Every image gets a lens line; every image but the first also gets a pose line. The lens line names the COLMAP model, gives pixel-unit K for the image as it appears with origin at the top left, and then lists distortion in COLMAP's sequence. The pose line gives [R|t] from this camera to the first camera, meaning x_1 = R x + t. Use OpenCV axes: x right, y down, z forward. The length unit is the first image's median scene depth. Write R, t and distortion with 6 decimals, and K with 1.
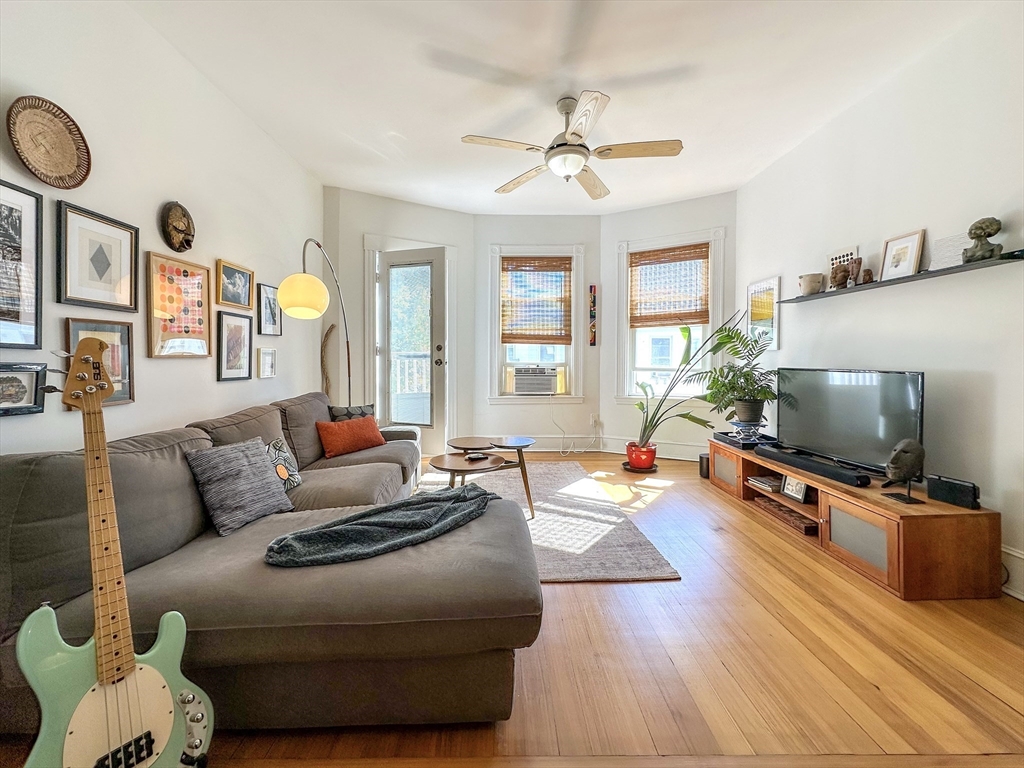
lens RADIAL K [[419.1, 0, 511.0], [0, 419.1, 370.0], [0, 0, 1]] dist [-0.003382, 0.000233]
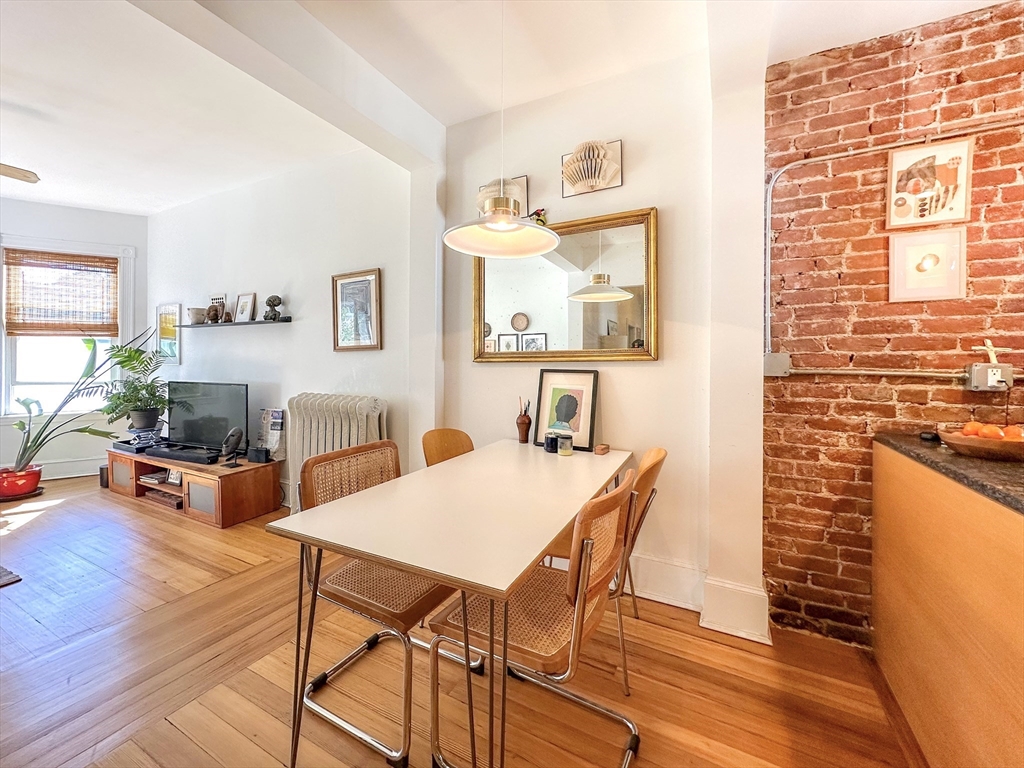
lens RADIAL K [[419.1, 0, 508.2], [0, 419.1, 369.0], [0, 0, 1]] dist [-0.003382, 0.000233]
pose [[0.480477, -0.009376, 0.876957, 0.051873], [0.018880, 0.999822, 0.000345, -0.024961], [-0.876804, 0.016391, 0.480568, -0.505998]]
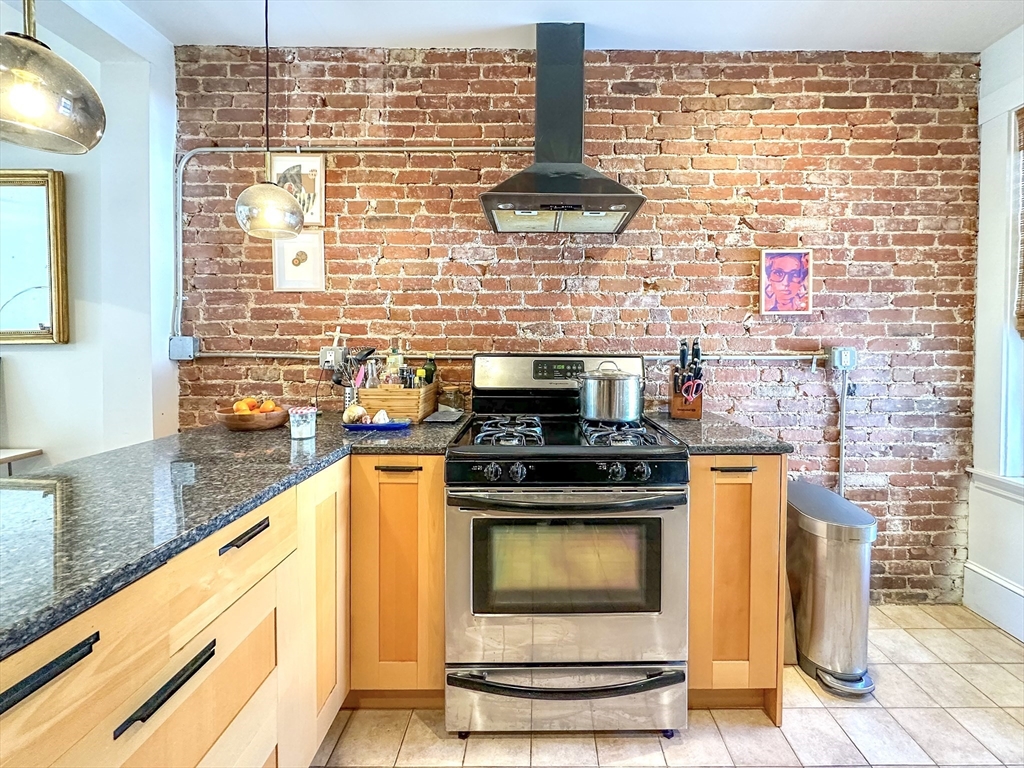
lens RADIAL K [[419.1, 0, 538.8], [0, 419.1, 356.6], [0, 0, 1]] dist [-0.003382, 0.000233]
pose [[0.007890, -0.029064, 0.999546, 0.181409], [0.024349, 0.999287, 0.028864, -0.015247], [-0.999672, 0.024110, 0.008592, -1.145878]]
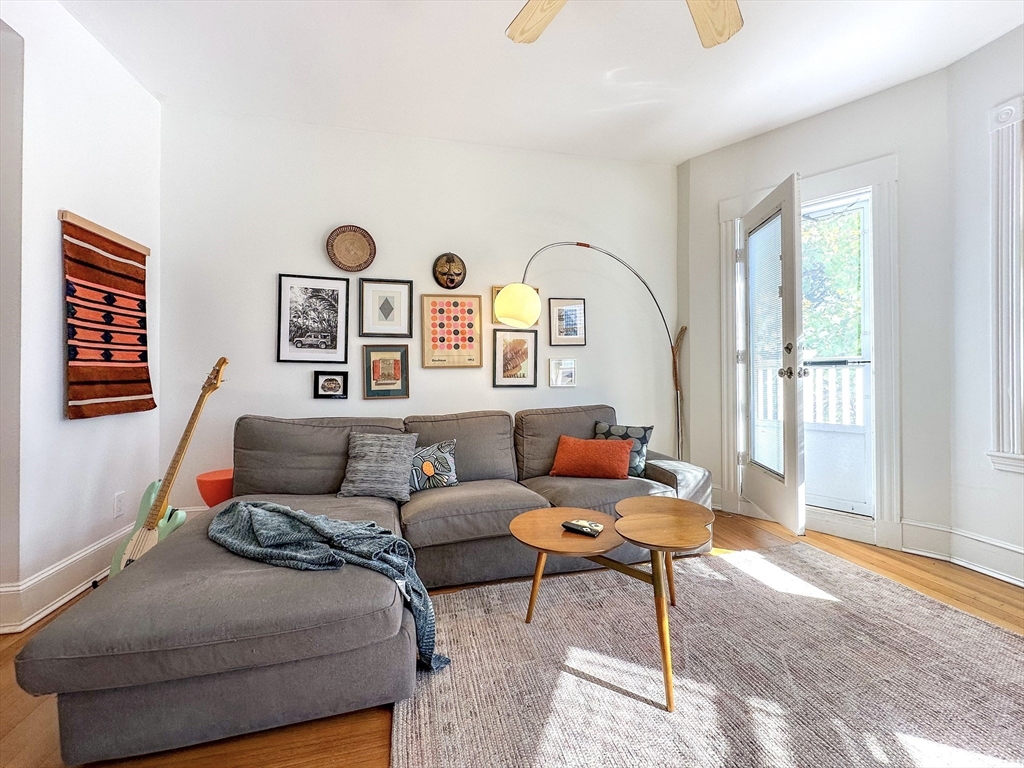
lens RADIAL K [[419.1, 0, 513.4], [0, 419.1, 370.8], [0, 0, 1]] dist [-0.003382, 0.000233]
pose [[0.231265, -0.003842, -0.972883, 0.450519], [-0.022997, 0.999691, -0.009414, -0.009841], [0.972619, 0.024551, 0.231105, 0.716377]]
